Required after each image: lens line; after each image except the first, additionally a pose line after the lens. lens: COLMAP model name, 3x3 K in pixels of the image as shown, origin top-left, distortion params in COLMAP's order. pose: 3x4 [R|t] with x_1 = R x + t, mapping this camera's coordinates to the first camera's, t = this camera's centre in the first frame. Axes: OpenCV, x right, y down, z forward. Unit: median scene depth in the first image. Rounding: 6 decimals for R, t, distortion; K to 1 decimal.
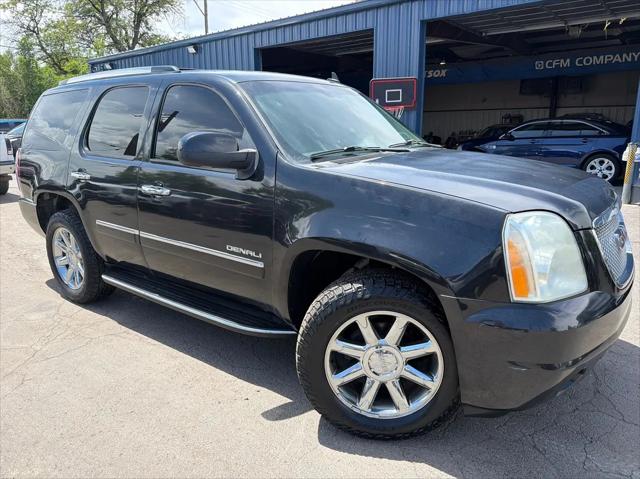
lens RADIAL K [[463.5, 0, 322.3], [0, 463.5, 243.0], [0, 0, 1]] dist [-0.003711, -0.002302]
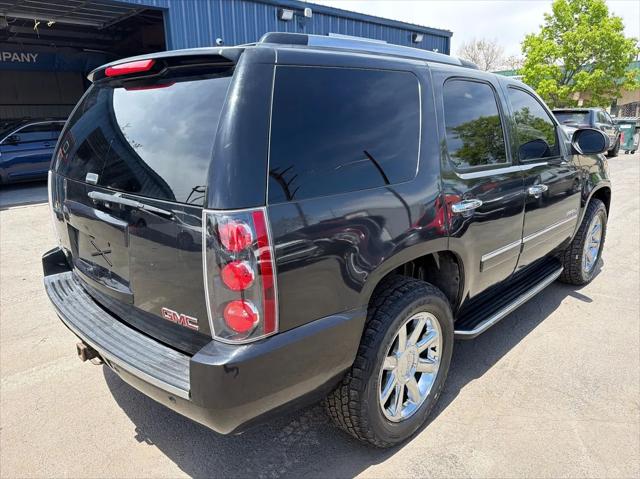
lens RADIAL K [[453.9, 0, 319.3], [0, 453.9, 241.8], [0, 0, 1]] dist [0.003022, -0.003671]
pose [[0.123578, -0.267096, 0.955713, -0.425487], [0.261633, 0.937789, 0.228256, -0.109959], [-0.957223, 0.221838, 0.185771, 0.388155]]
